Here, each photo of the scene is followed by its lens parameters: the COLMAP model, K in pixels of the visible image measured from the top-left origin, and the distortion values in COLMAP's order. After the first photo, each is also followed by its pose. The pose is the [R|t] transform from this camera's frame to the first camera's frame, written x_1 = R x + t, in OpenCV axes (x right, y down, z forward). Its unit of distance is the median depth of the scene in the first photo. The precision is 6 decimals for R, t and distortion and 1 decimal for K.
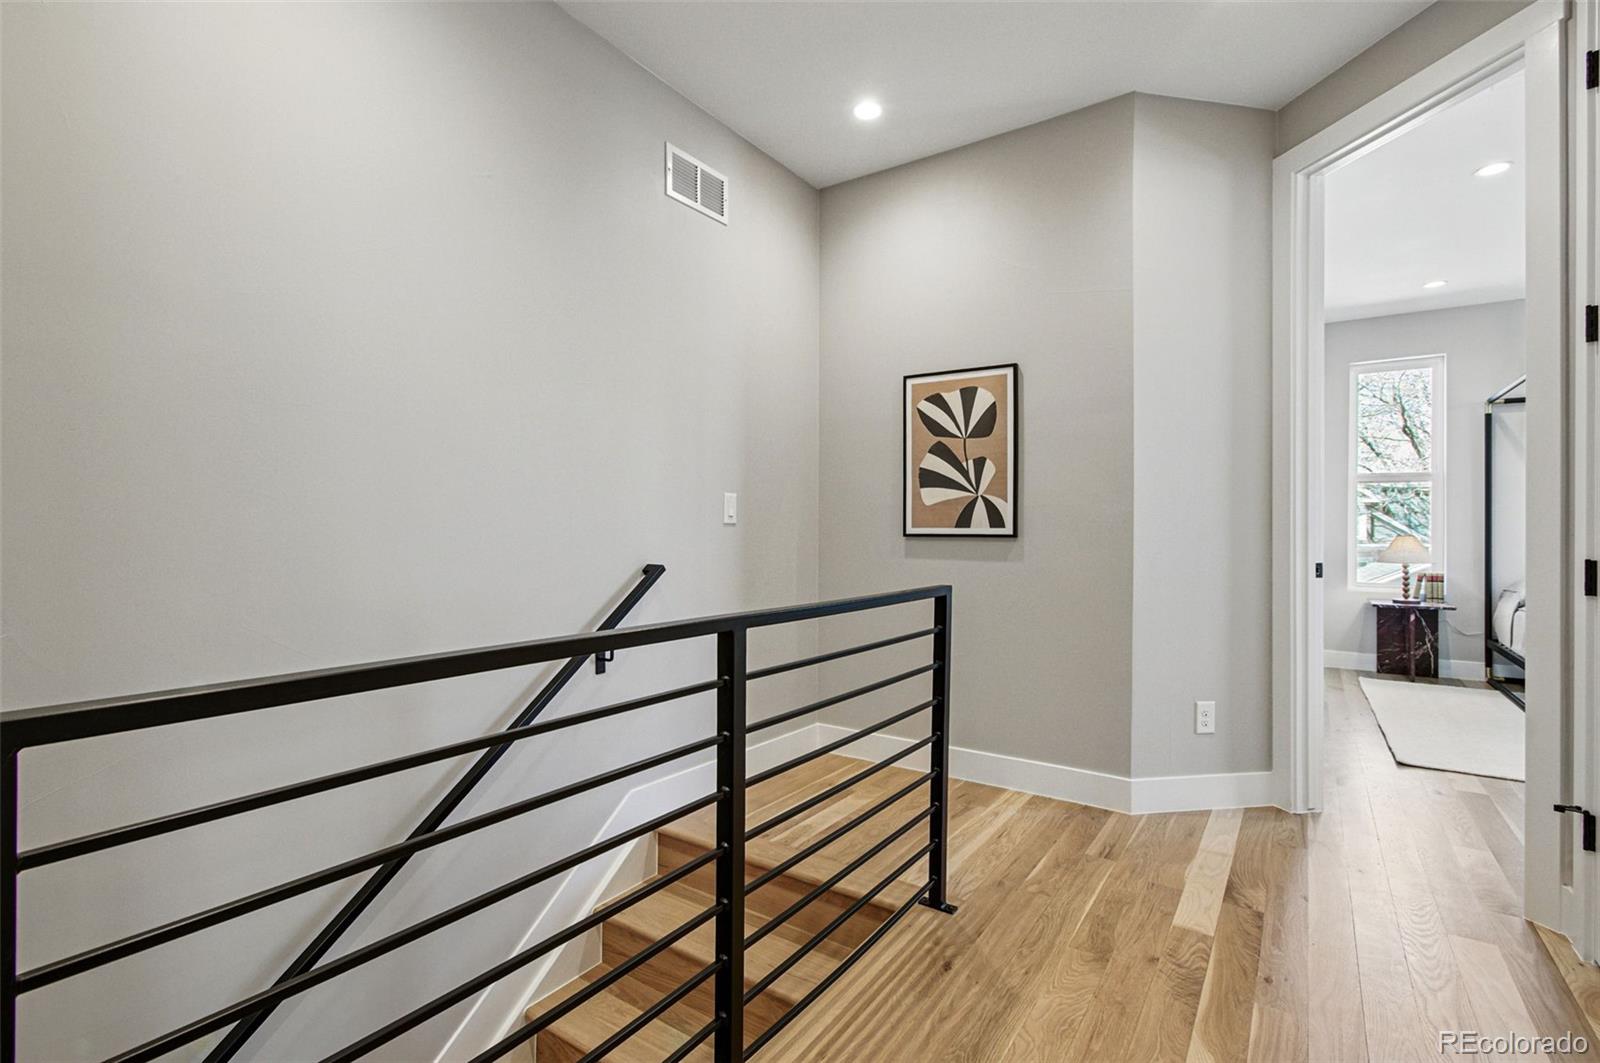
lens RADIAL K [[749.8, 0, 799.0], [0, 749.8, 524.2], [0, 0, 1]] dist [0.000630, -0.000118]
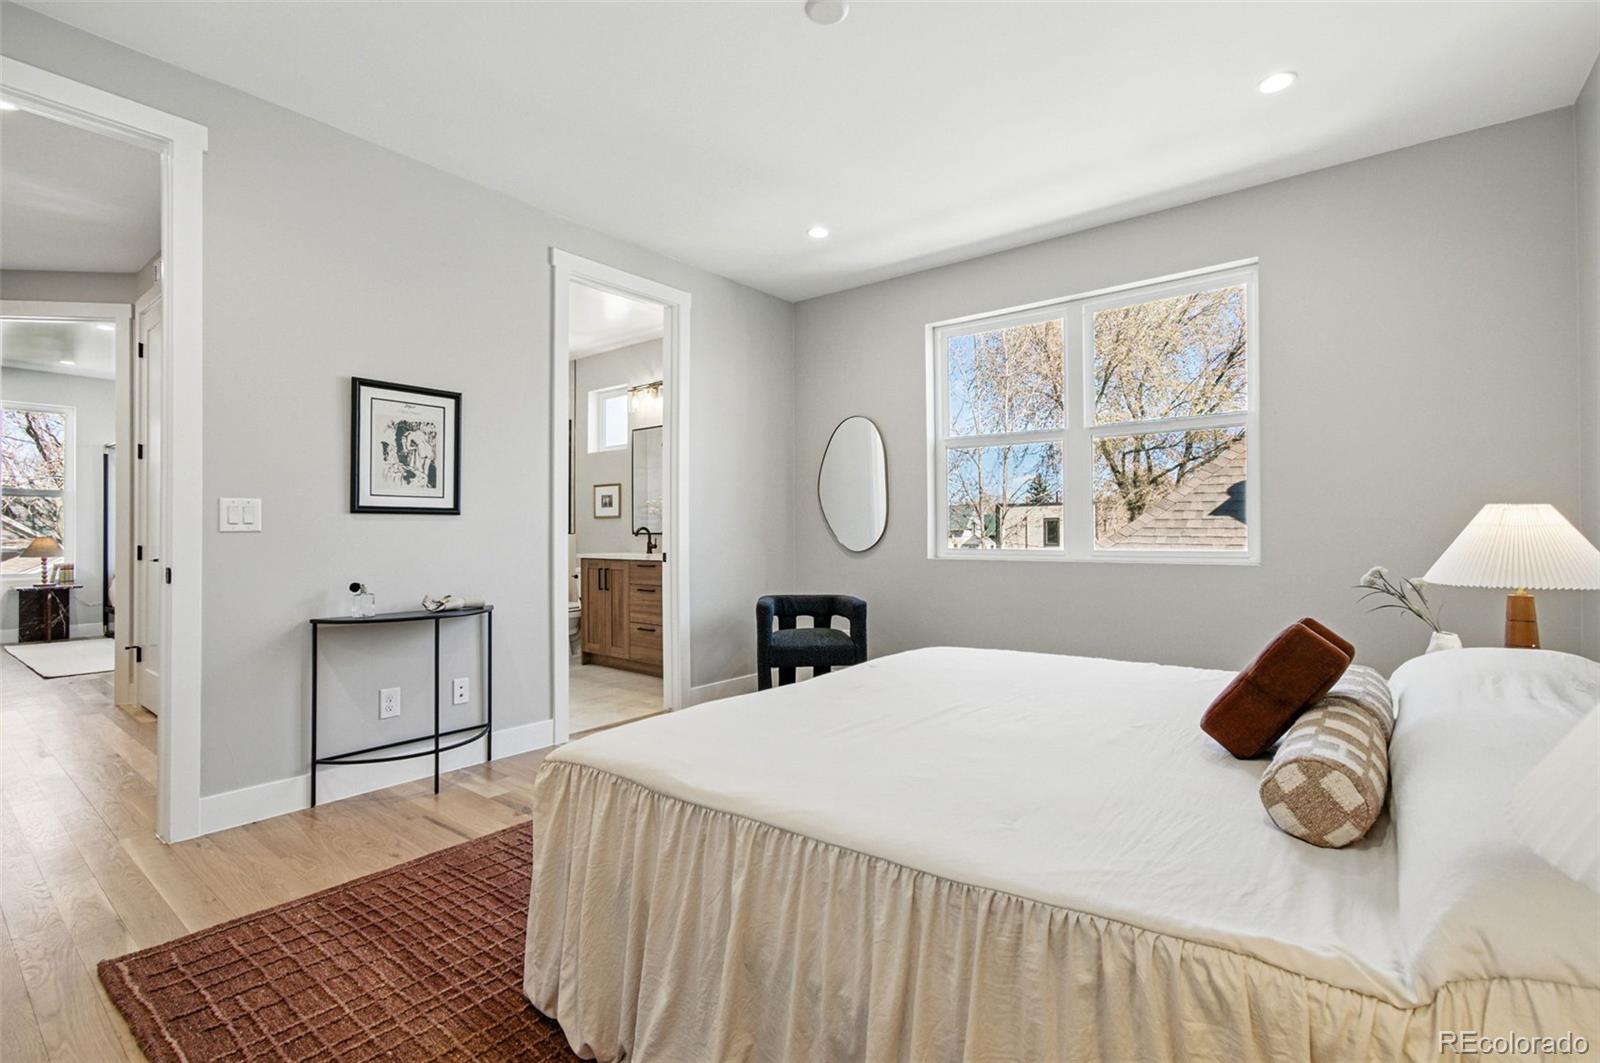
lens RADIAL K [[717.3, 0, 771.5], [0, 717.3, 527.8], [0, 0, 1]] dist [-0.000632, -0.000048]
pose [[0.085584, 0.000648, 0.996331, -0.363966], [-0.003619, 0.999993, -0.000339, -0.005143], [-0.996324, -0.003576, 0.085586, -0.414453]]
